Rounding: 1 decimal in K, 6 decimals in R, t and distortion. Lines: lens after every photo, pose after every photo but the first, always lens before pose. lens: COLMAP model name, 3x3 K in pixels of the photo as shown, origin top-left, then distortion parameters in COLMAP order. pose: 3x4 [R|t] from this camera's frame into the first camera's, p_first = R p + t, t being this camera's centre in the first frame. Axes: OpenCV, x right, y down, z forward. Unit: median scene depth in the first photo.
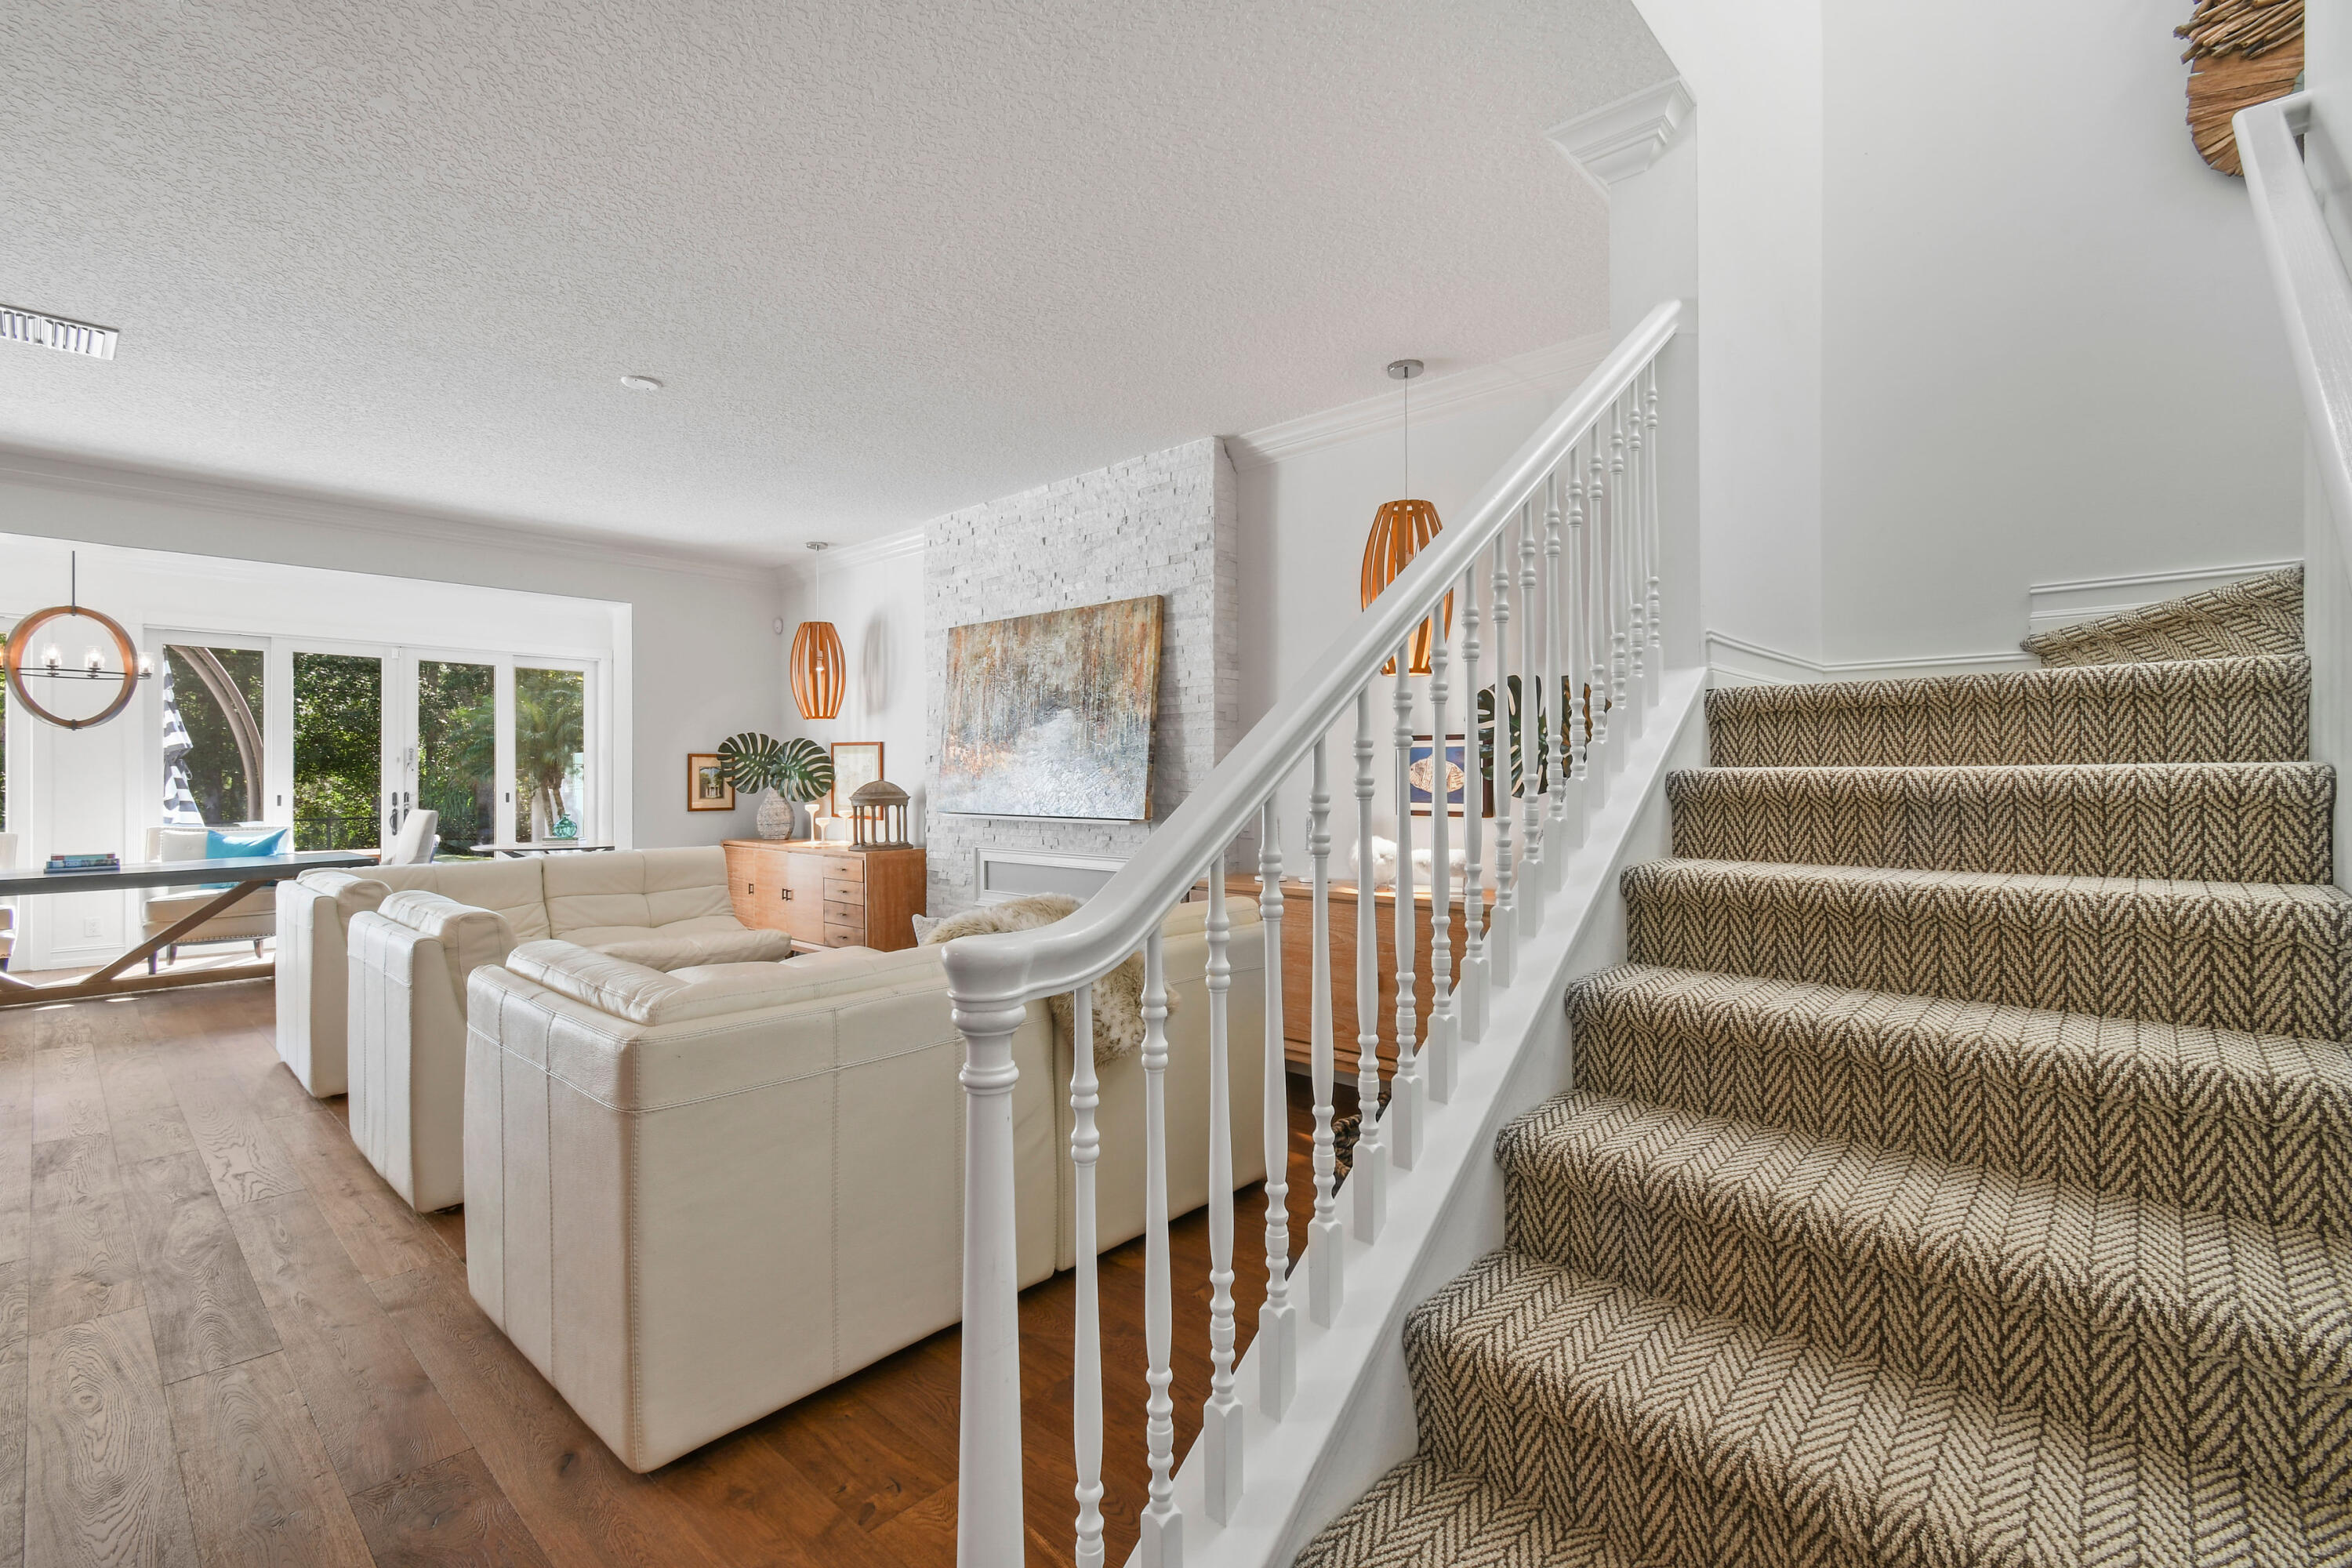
lens RADIAL K [[1081.6, 0, 1206.8], [0, 1081.6, 782.5], [0, 0, 1]] dist [0.003382, -0.002004]
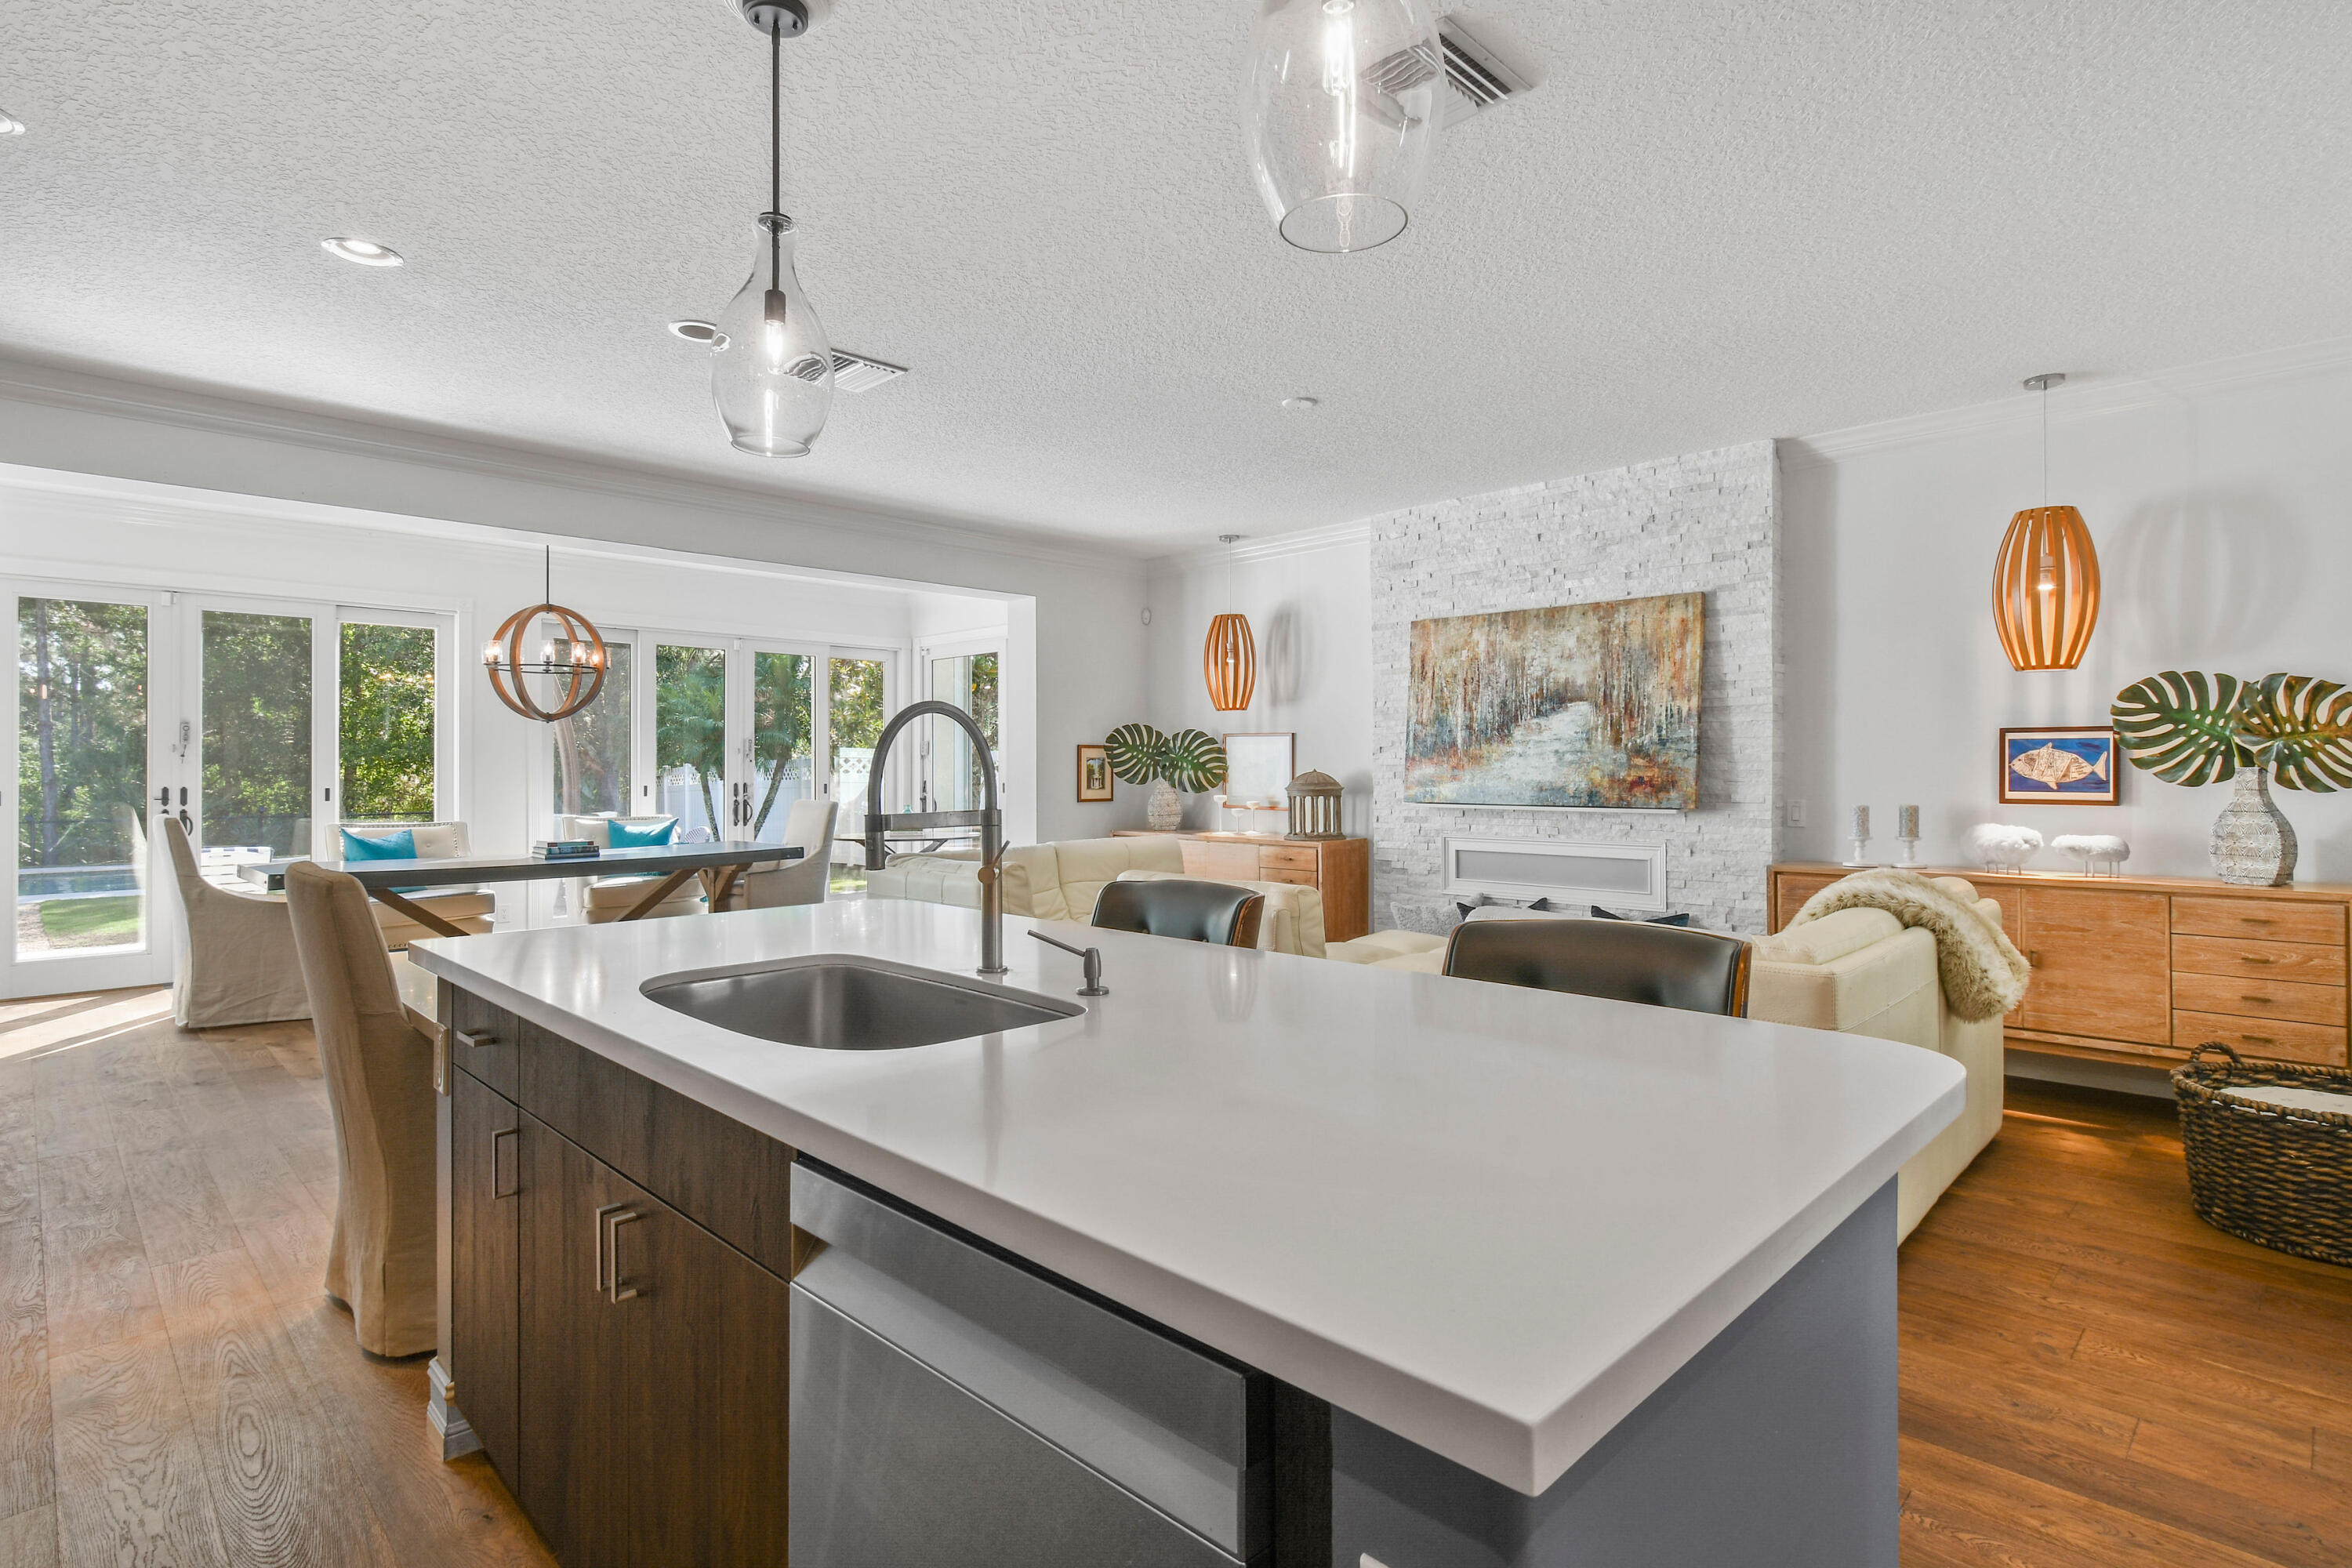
lens RADIAL K [[1205.3, 0, 1179.3], [0, 1205.3, 776.0], [0, 0, 1]] dist [0.002924, -0.002558]
pose [[0.999037, 0.000069, -0.043885, -0.413388], [-0.000013, 0.999999, 0.001289, 0.001428], [0.043885, -0.001287, 0.999036, -0.146536]]
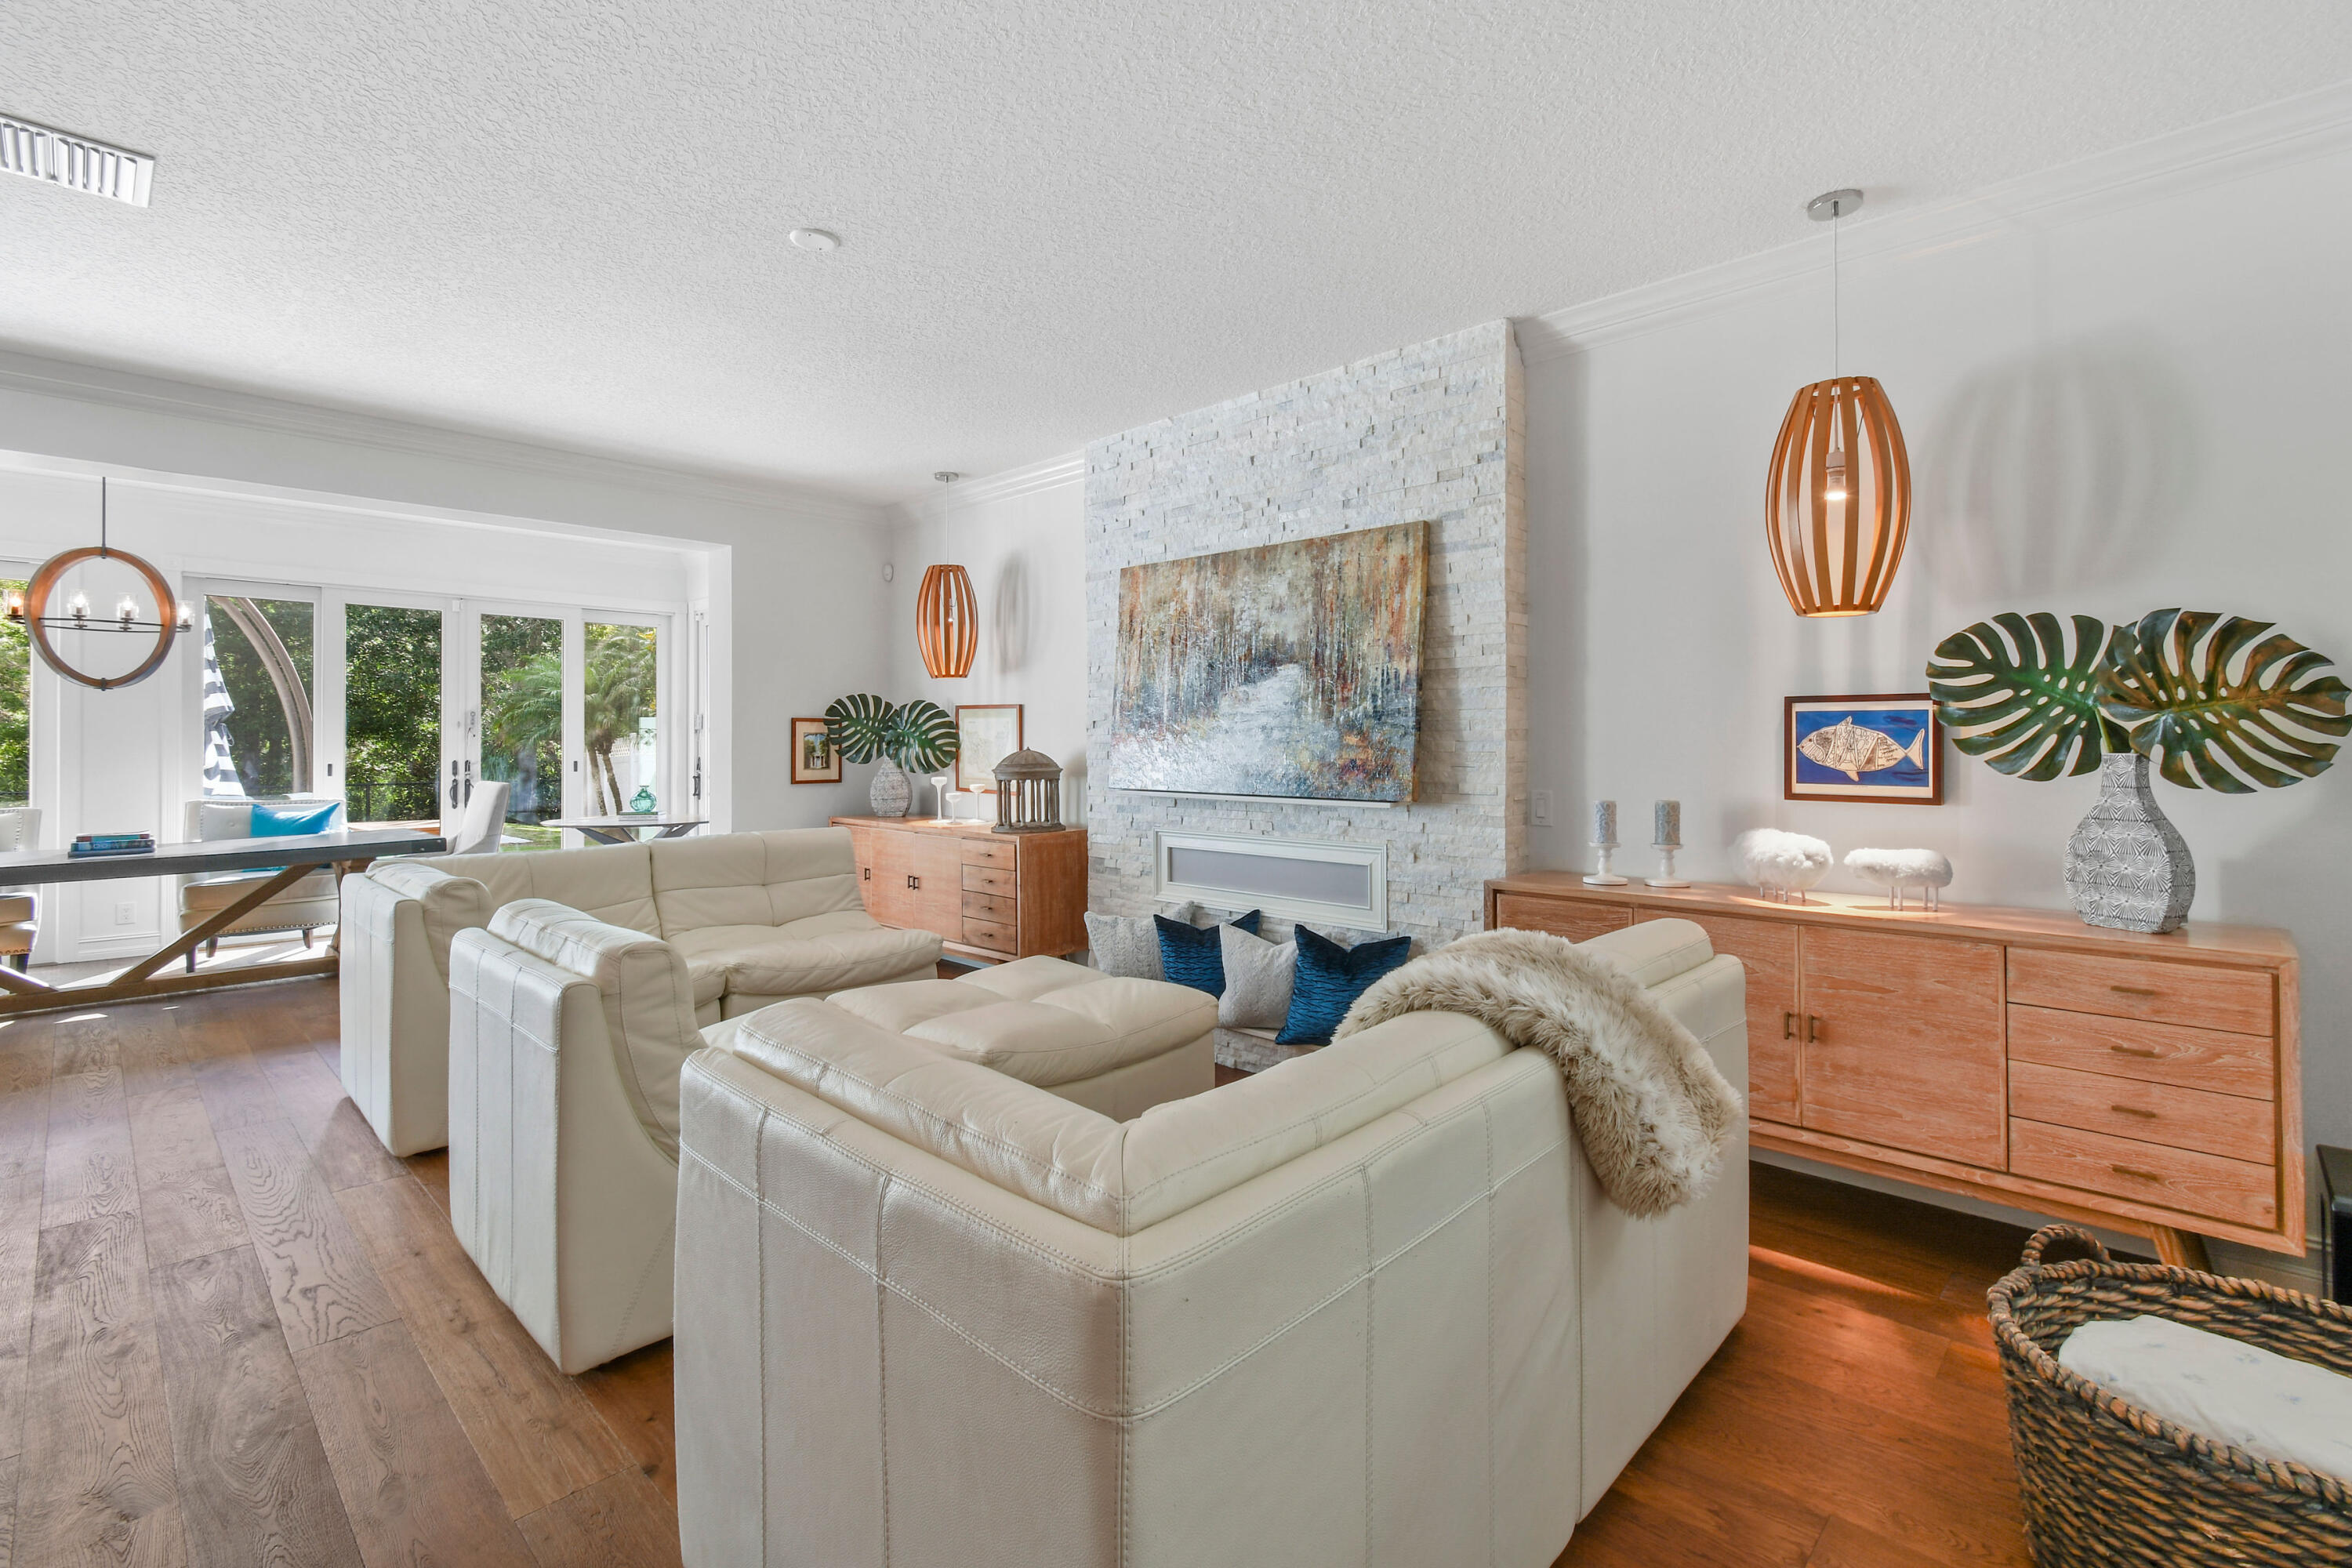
lens RADIAL K [[1081.6, 0, 1197.1], [0, 1081.6, 743.3], [0, 0, 1]] dist [0.003382, -0.002004]
pose [[0.999744, 0.001204, -0.022575, -0.162906], [-0.001265, 0.999996, -0.002703, -0.005102], [0.022572, 0.002731, 0.999741, 0.164379]]
